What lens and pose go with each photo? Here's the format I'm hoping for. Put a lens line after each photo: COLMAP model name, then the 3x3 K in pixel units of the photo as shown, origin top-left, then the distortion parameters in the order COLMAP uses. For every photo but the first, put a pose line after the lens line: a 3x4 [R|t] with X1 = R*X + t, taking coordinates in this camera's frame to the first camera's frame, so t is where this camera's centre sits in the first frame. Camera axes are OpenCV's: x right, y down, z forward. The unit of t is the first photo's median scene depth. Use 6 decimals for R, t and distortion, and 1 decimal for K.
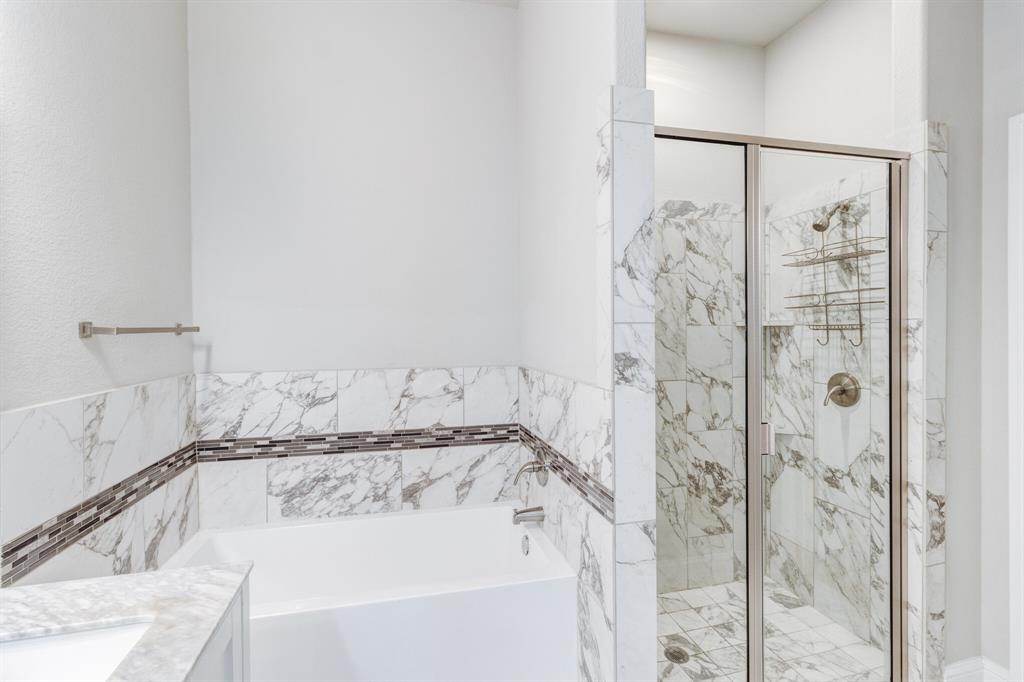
lens RADIAL K [[471.5, 0, 512.7], [0, 471.5, 336.2], [0, 0, 1]] dist [0.001060, 0.001379]
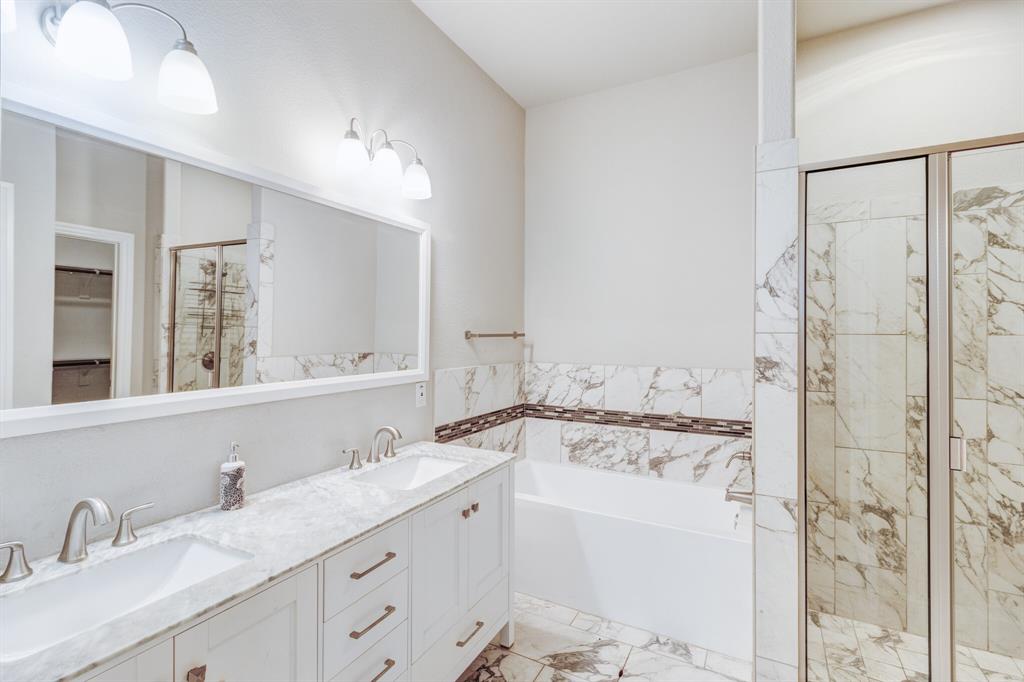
lens RADIAL K [[471.5, 0, 512.1], [0, 471.5, 335.5], [0, 0, 1]] dist [0.001060, 0.001379]
pose [[0.745196, 0.008225, -0.666795, 0.364207], [-0.018201, 0.999802, -0.008008, 0.000667], [0.666597, 0.018104, 0.745198, -0.236534]]
